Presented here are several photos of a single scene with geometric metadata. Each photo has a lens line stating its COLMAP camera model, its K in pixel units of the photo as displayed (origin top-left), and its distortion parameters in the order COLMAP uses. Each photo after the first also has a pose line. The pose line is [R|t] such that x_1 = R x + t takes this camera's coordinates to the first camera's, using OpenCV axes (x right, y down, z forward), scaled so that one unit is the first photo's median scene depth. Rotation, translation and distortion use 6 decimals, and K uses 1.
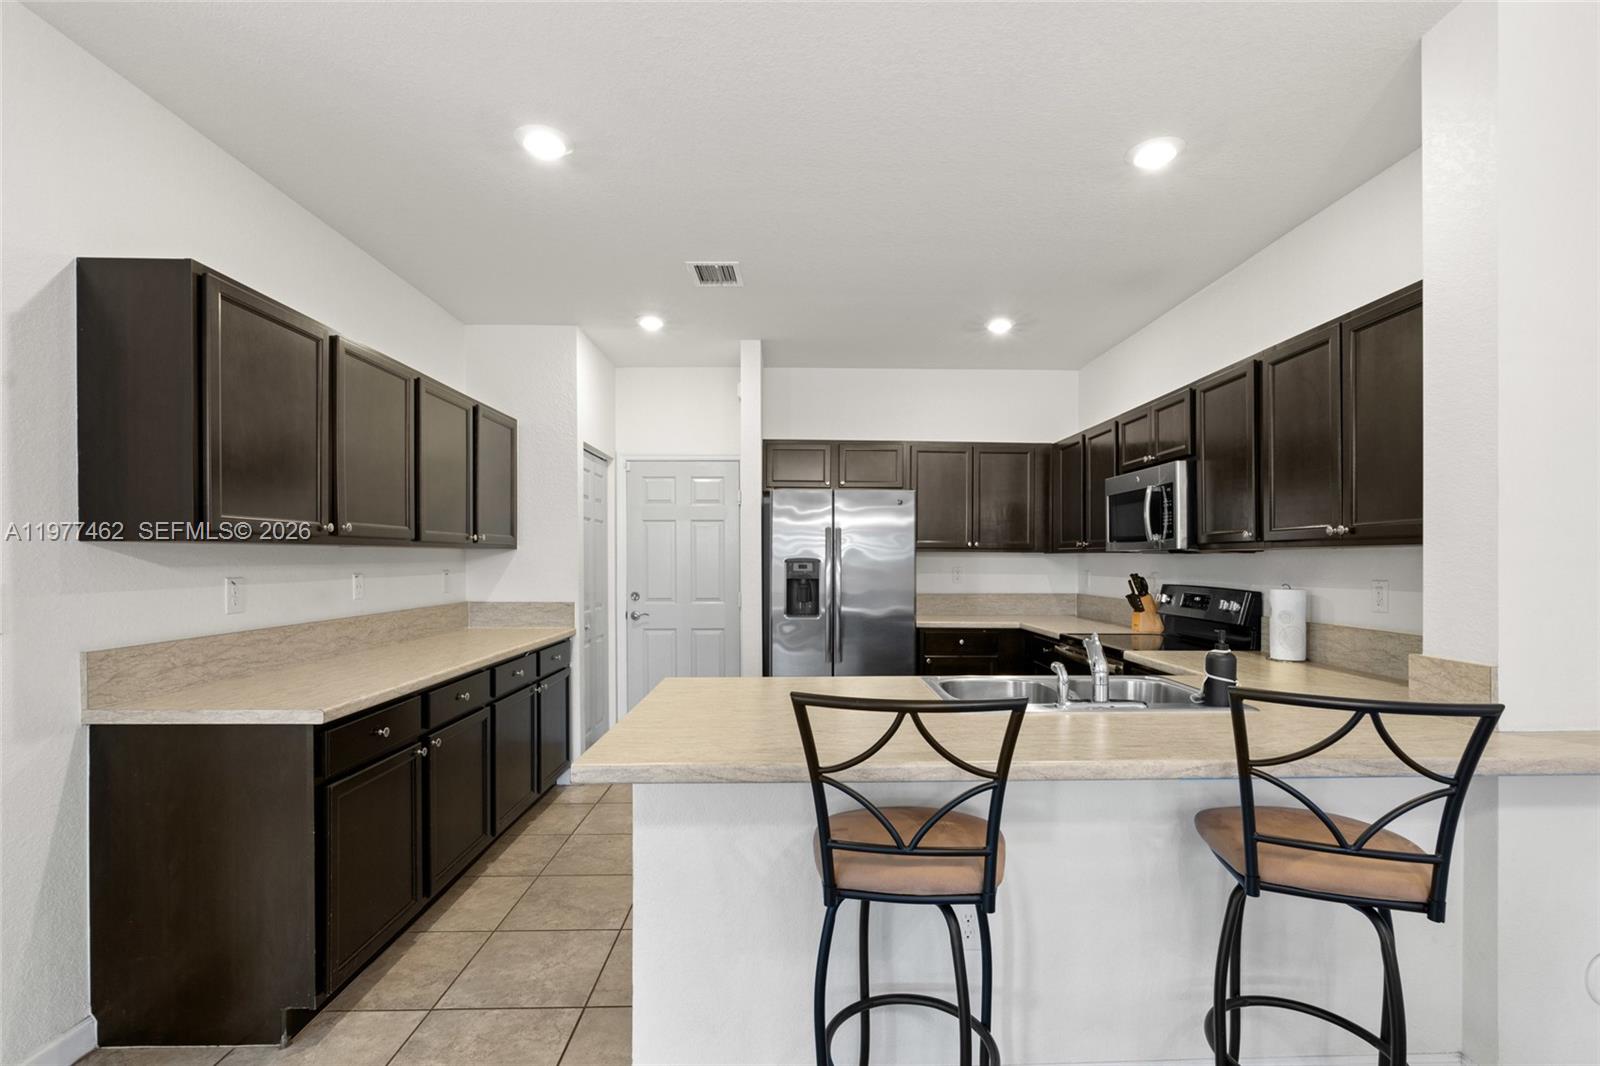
lens RADIAL K [[727.4, 0, 810.9], [0, 727.4, 558.2], [0, 0, 1]] dist [-0.009565, 0.003607]
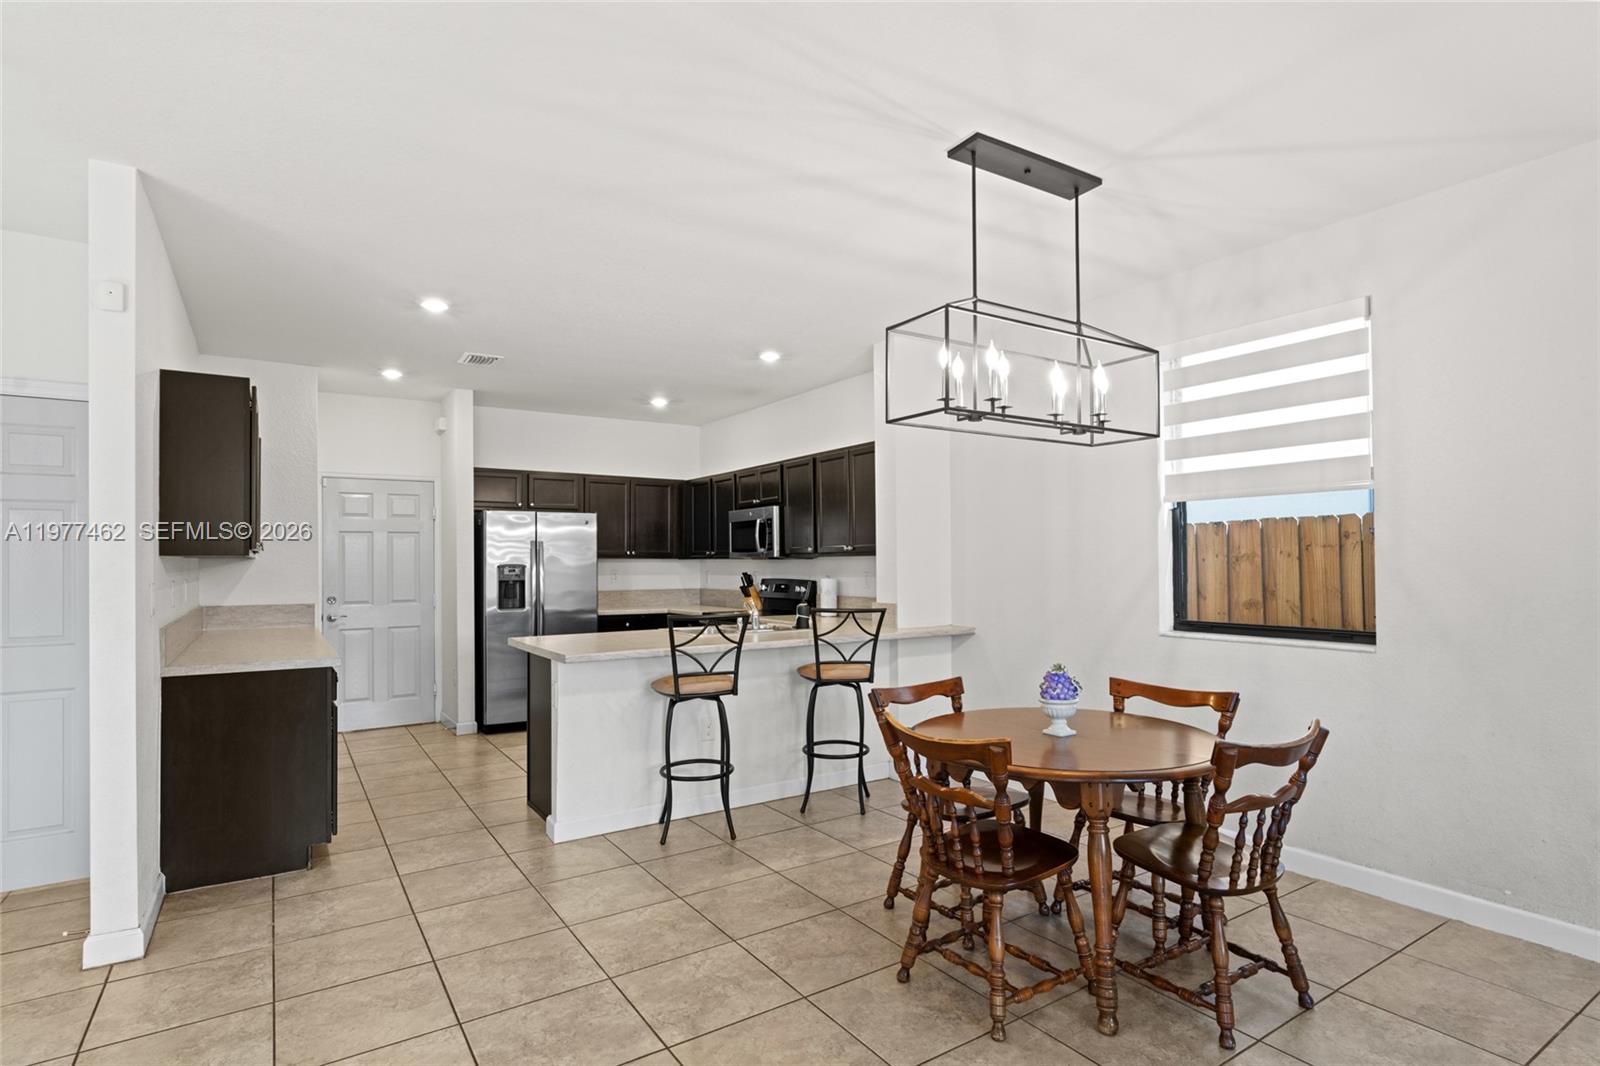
lens RADIAL K [[811.7, 0, 806.4], [0, 811.7, 536.0], [0, 0, 1]] dist [-0.006345, 0.000781]
pose [[0.849612, 0.010635, 0.527301, -0.373908], [0.007929, 0.999426, -0.032932, 0.001774], [-0.527348, 0.032161, 0.849040, -0.566681]]
